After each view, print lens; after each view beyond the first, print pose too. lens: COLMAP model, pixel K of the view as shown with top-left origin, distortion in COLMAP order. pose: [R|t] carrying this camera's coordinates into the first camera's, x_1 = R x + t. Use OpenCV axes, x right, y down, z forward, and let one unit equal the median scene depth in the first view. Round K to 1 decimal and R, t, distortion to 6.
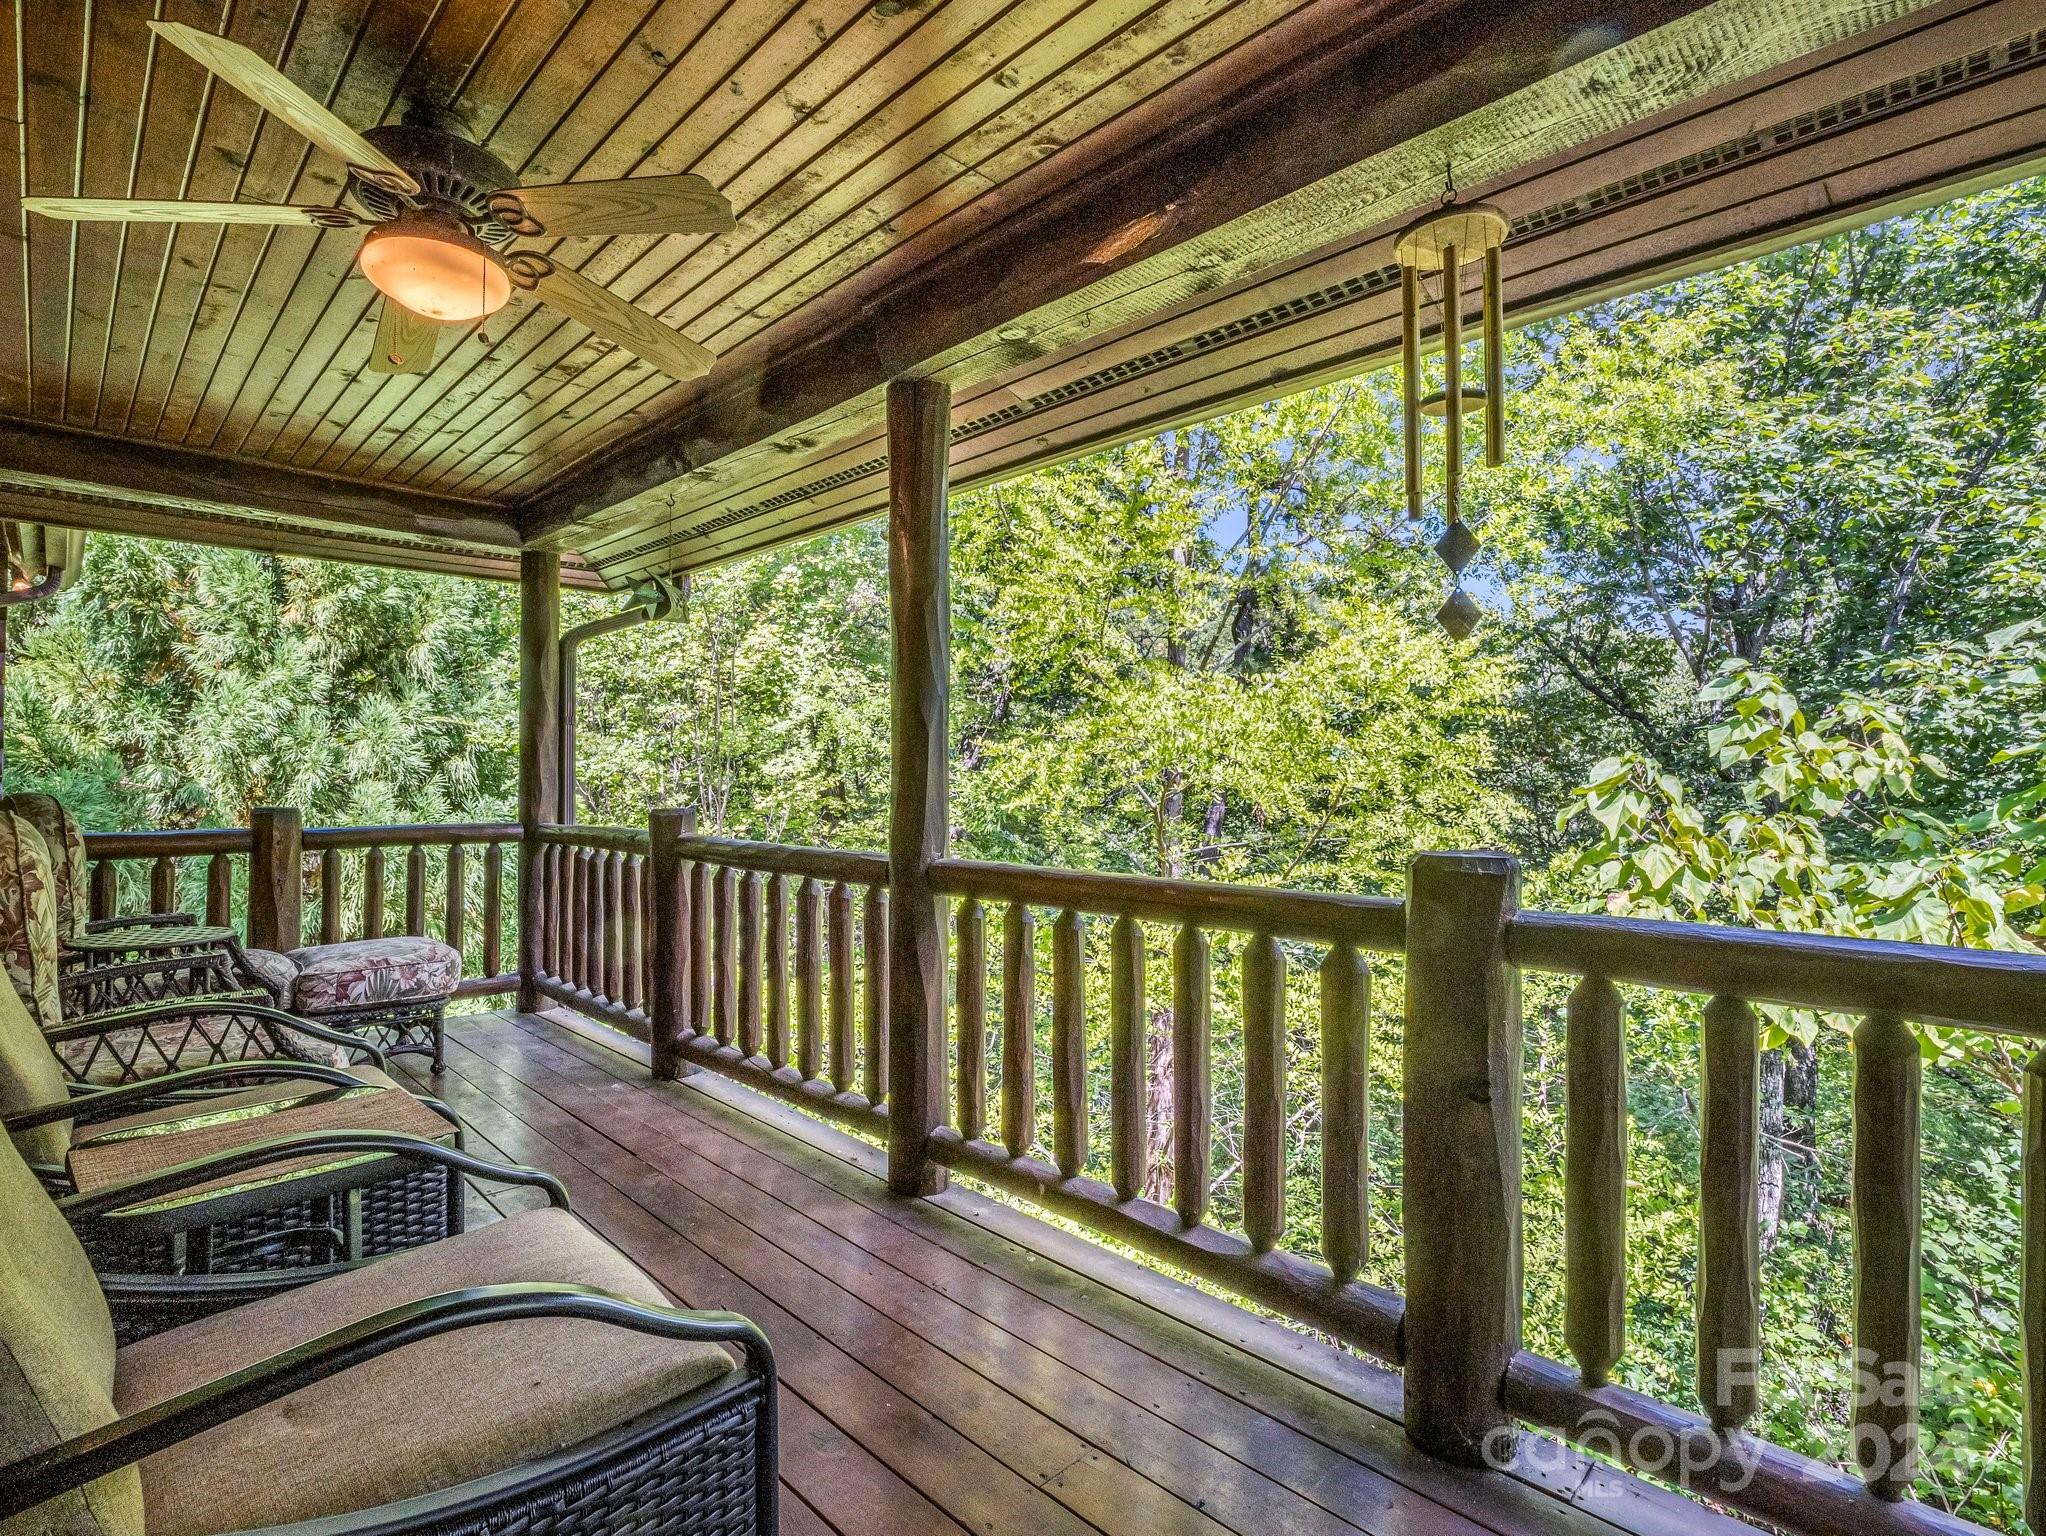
lens RADIAL K [[1007.4, 0, 1025.3], [0, 1007.4, 770.4], [0, 0, 1]] dist [-0.000788, -0.000296]
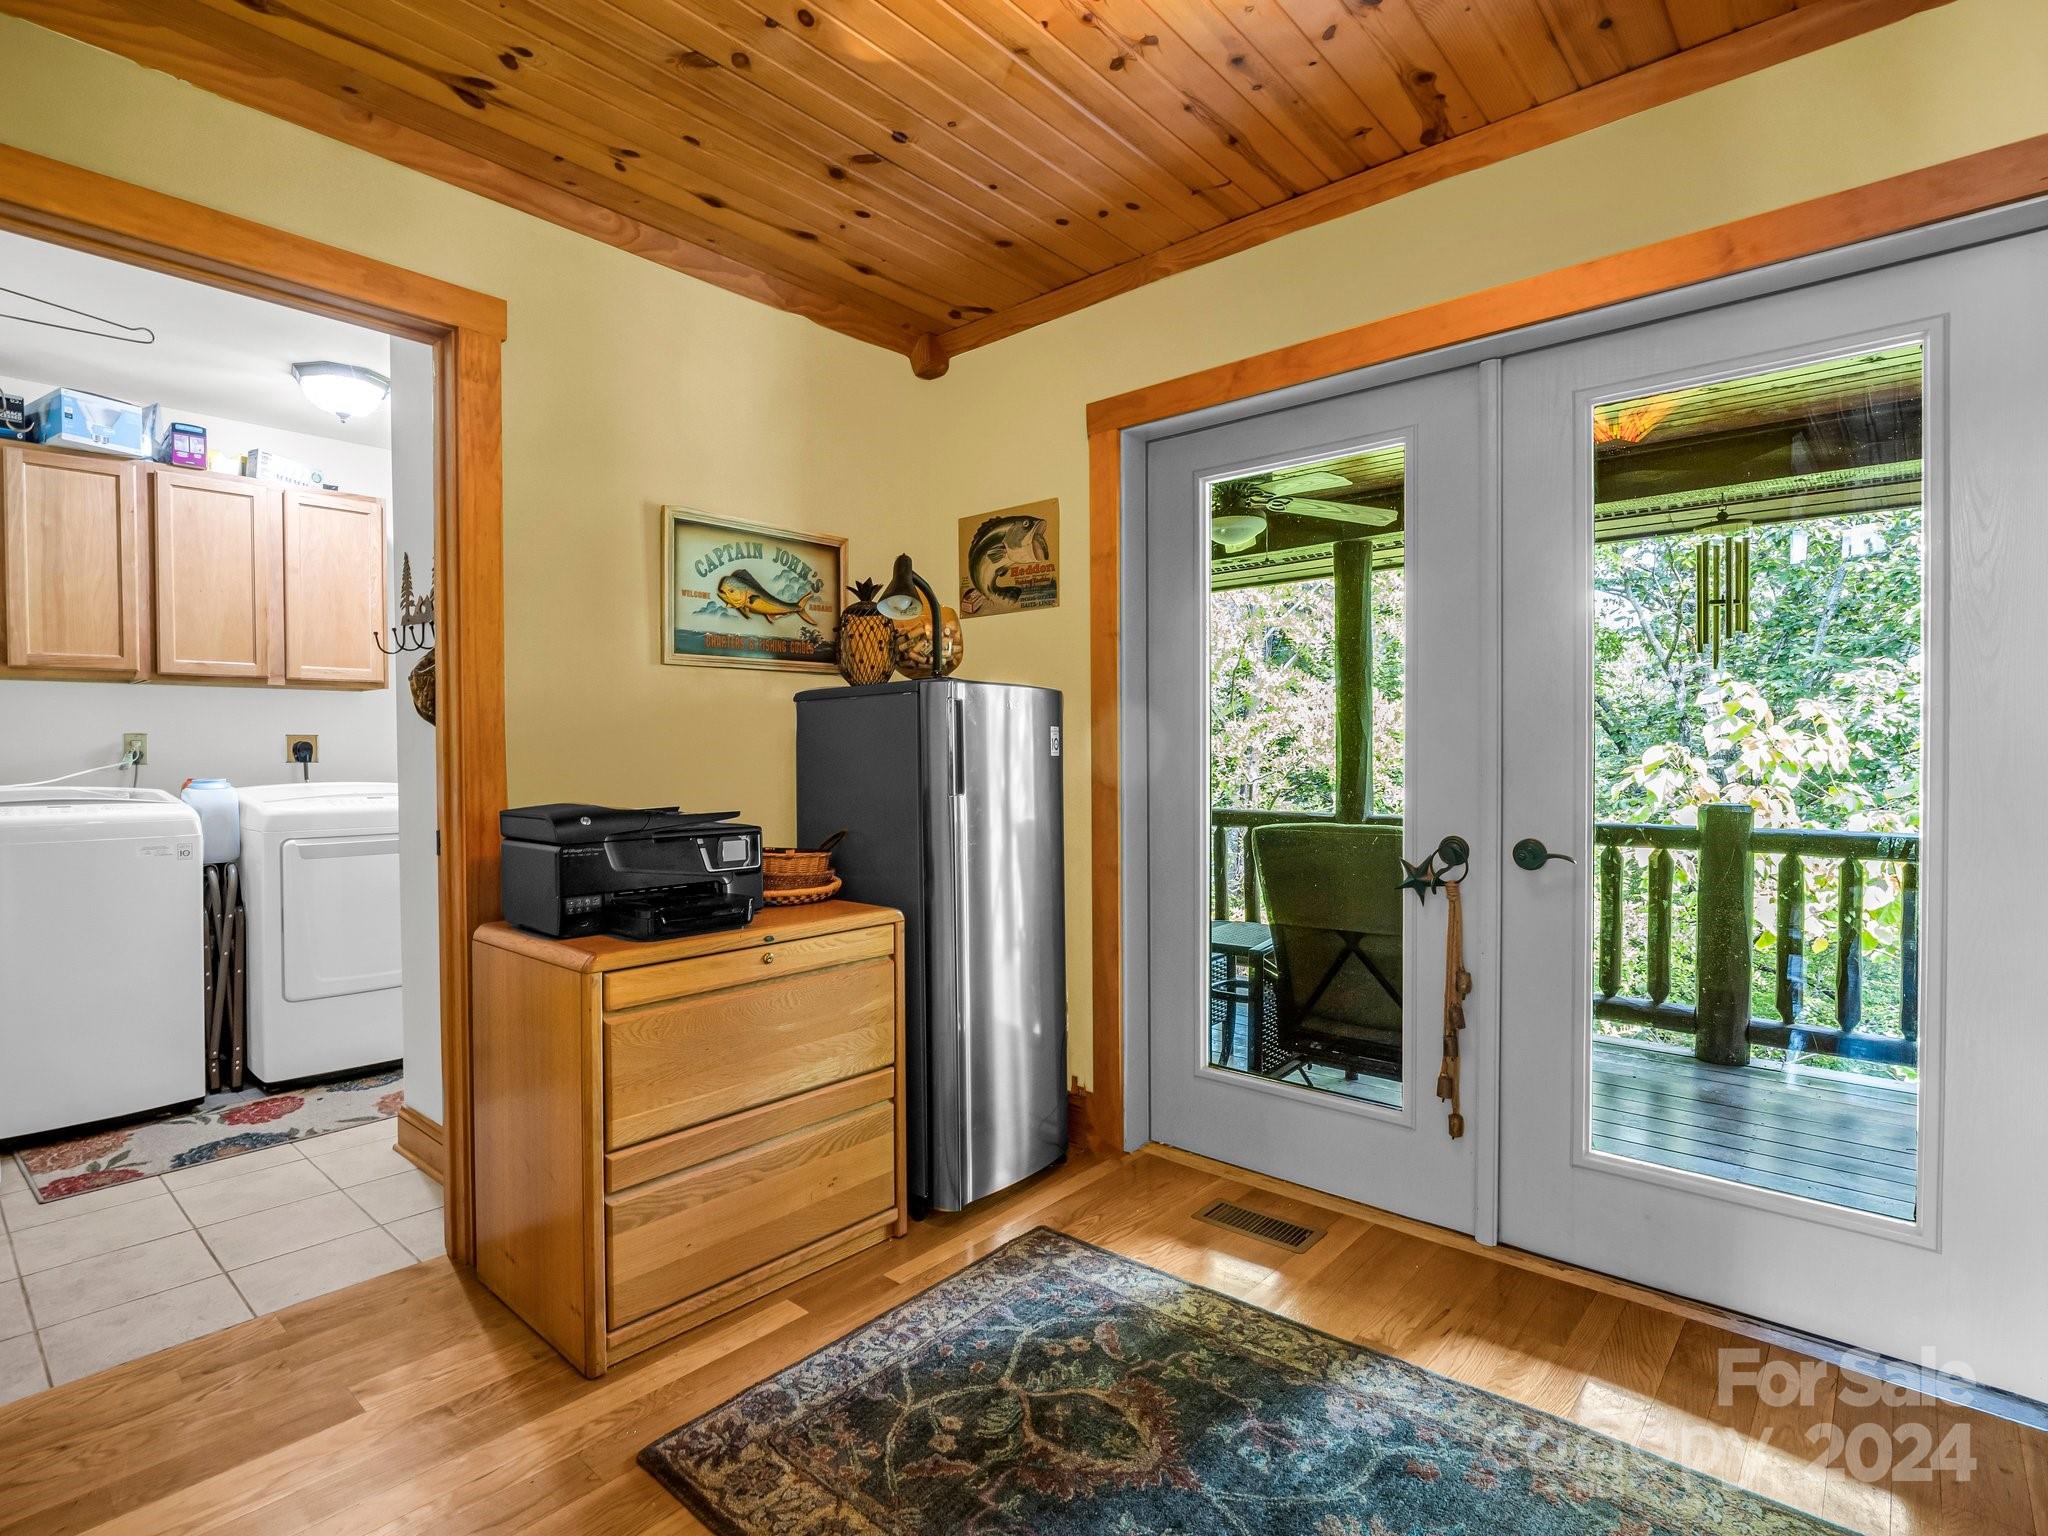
lens RADIAL K [[1022.2, 0, 1021.7], [0, 1022.2, 765.9], [0, 0, 1]] dist [-0.007498, -0.002068]
pose [[0.997151, -0.006608, 0.075142, -0.403144], [0.005130, 0.999790, 0.019846, -0.017956], [-0.075258, -0.019404, 0.996975, -0.354947]]
